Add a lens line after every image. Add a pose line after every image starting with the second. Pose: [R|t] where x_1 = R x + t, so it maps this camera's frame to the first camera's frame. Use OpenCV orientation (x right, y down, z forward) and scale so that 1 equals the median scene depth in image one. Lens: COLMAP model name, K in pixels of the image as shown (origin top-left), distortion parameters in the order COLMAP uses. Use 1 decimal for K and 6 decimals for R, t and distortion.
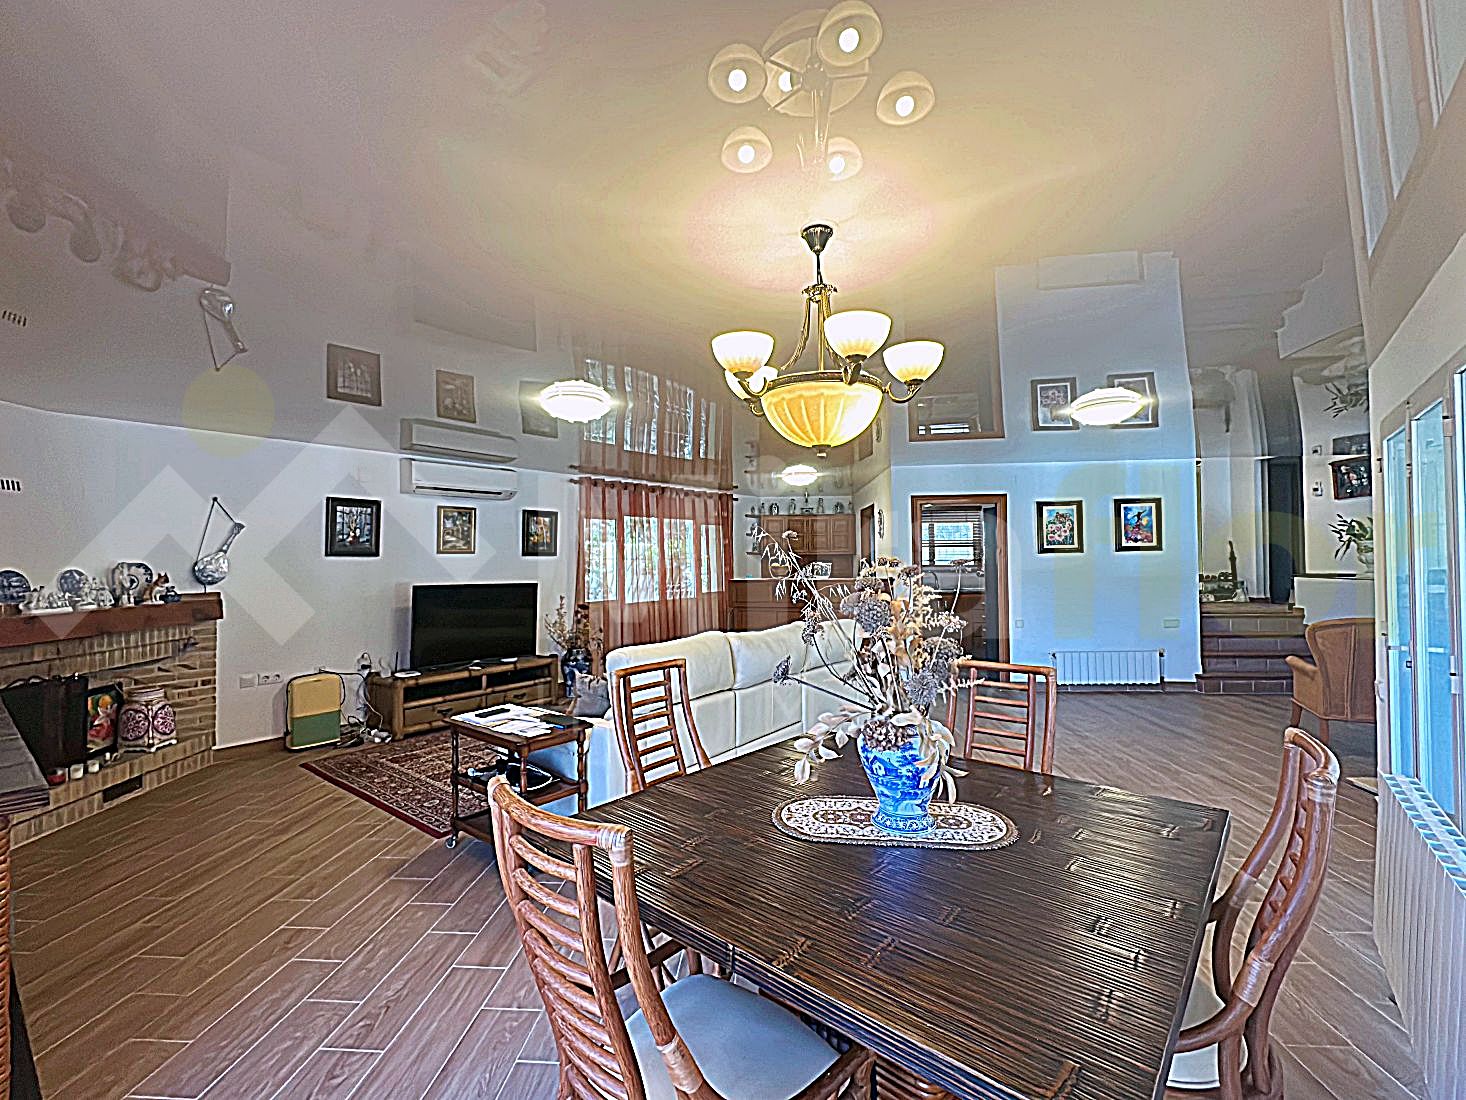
lens RADIAL K [[645.8, 0, 730.3], [0, 645.8, 538.1], [0, 0, 1]] dist [0.003573, -0.002404]
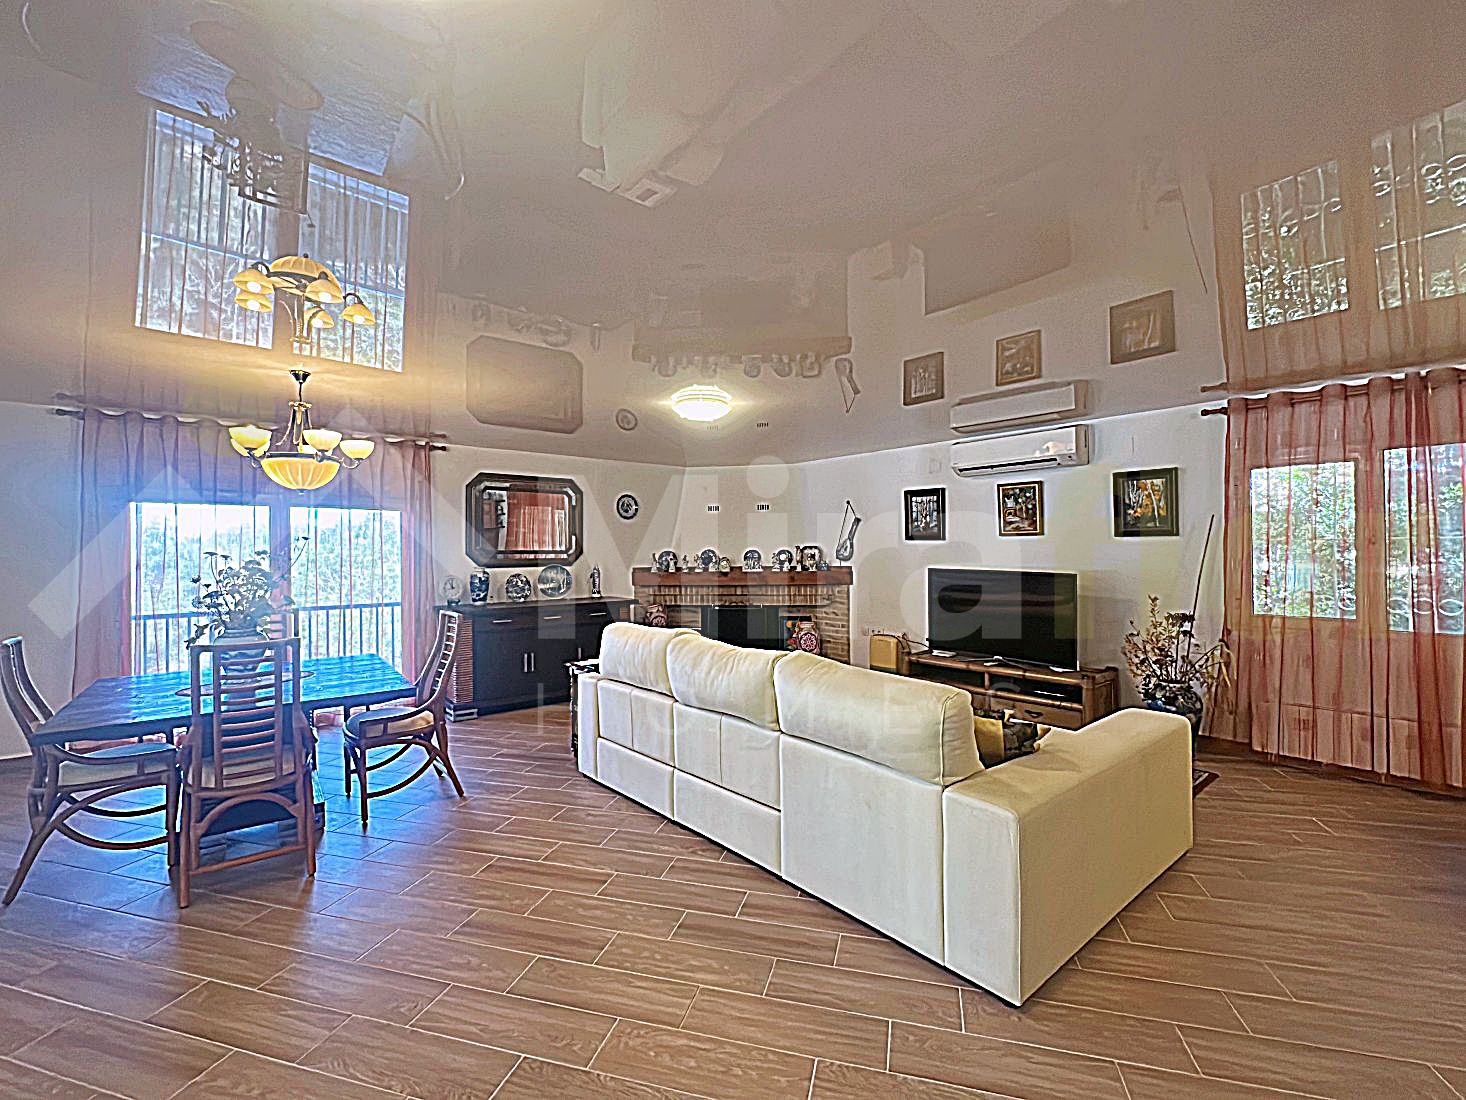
lens RADIAL K [[645.8, 0, 746.3], [0, 645.8, 544.2], [0, 0, 1]] dist [0.003573, -0.002404]
pose [[-0.176289, 0.019367, -0.984148, 0.591145], [0.058329, 0.998255, 0.009196, 0.006677], [0.982609, -0.055783, -0.177111, 0.904974]]
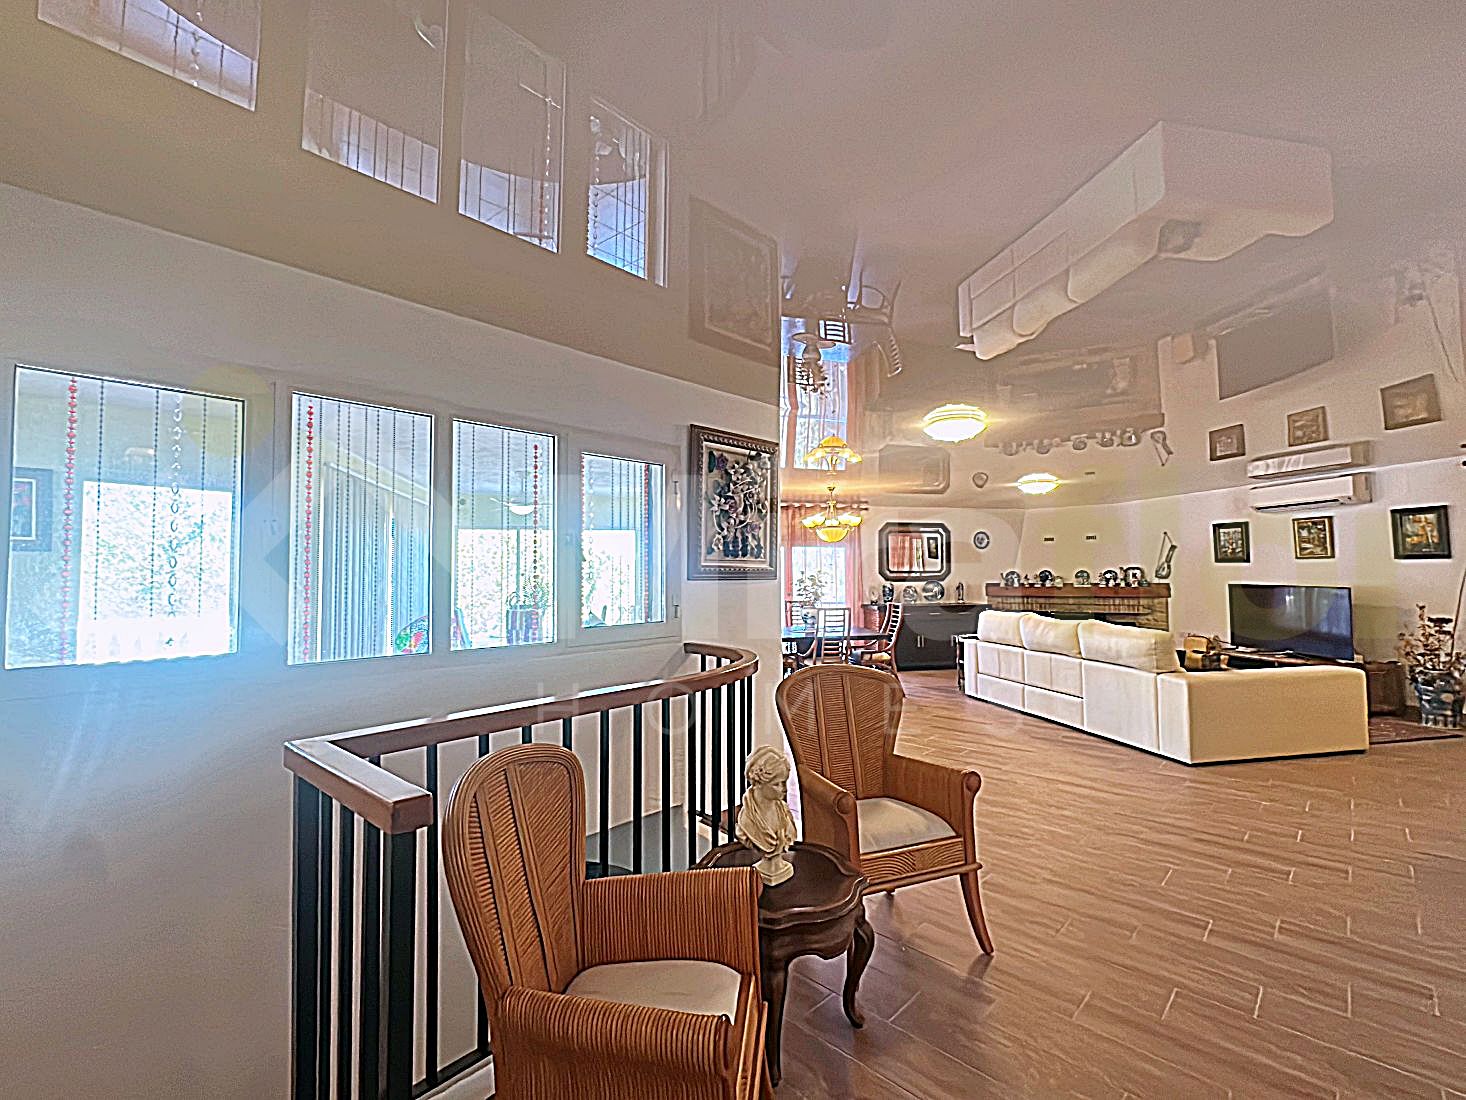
lens RADIAL K [[645.8, 0, 735.2], [0, 645.8, 551.8], [0, 0, 1]] dist [0.003573, -0.002404]
pose [[-0.636379, 0.004506, -0.771363, 1.265022], [0.060102, 0.997233, -0.043759, 0.000761], [0.769032, -0.074208, -0.634889, 1.081412]]
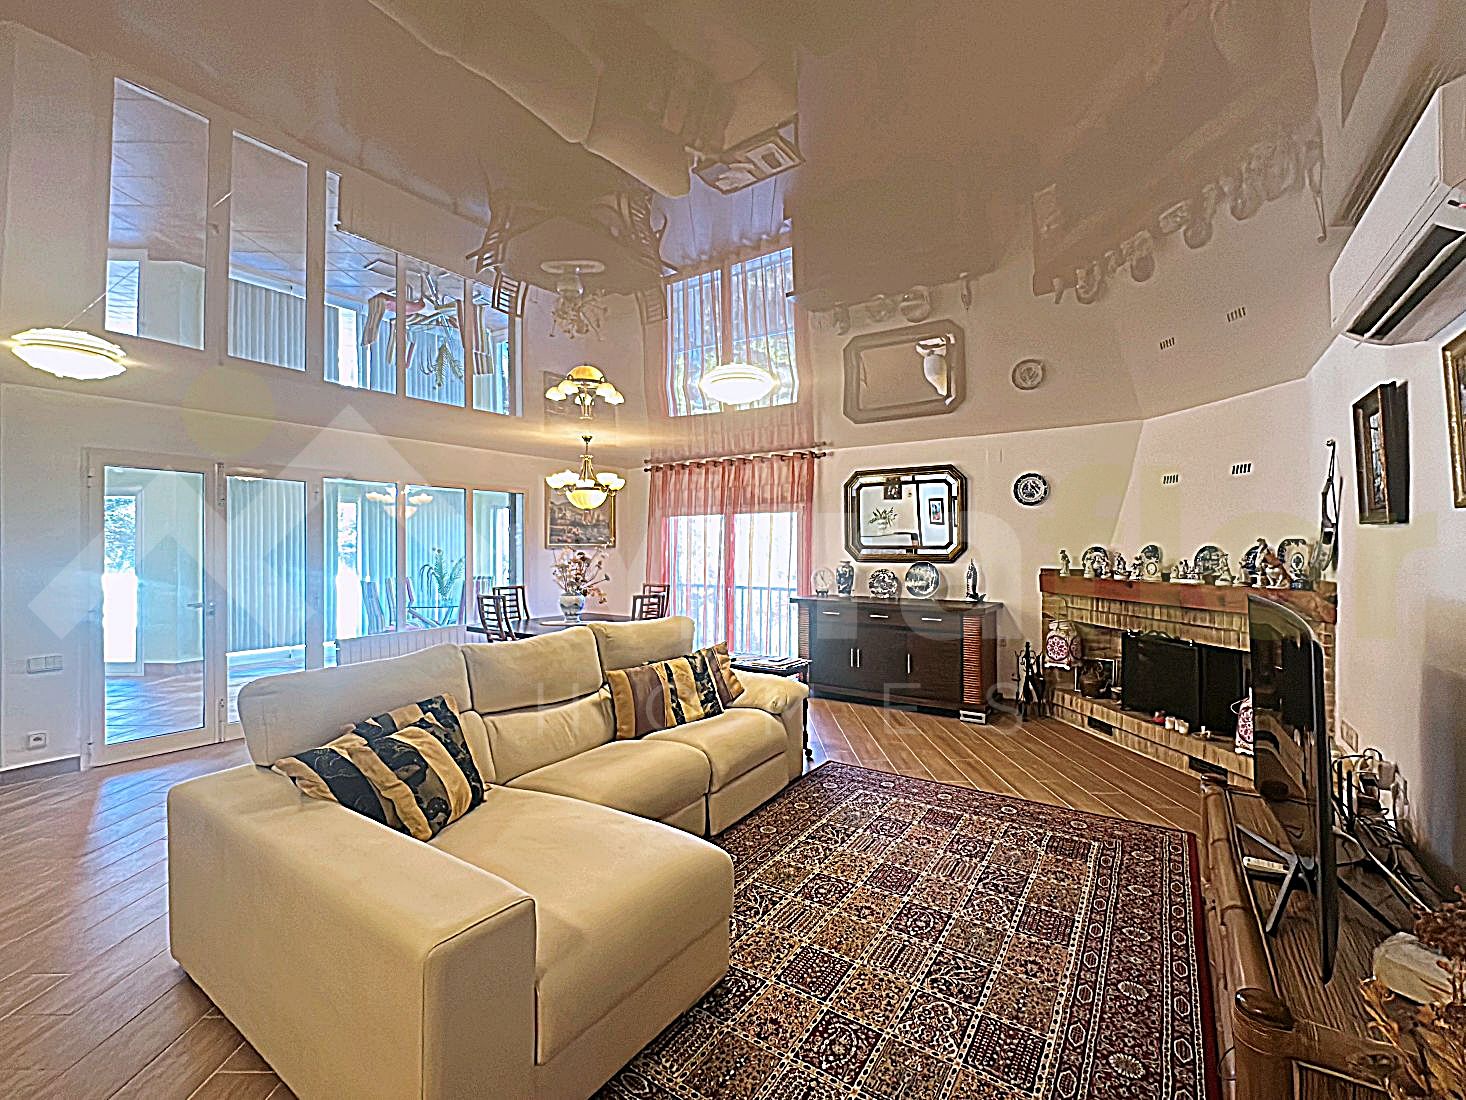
lens RADIAL K [[645.8, 0, 728.6], [0, 645.8, 542.9], [0, 0, 1]] dist [0.003573, -0.002404]
pose [[-0.997336, 0.029550, -0.066687, -0.177699], [0.033127, 0.998035, -0.053191, 0.054956], [0.064984, -0.055259, -0.996355, 1.453585]]
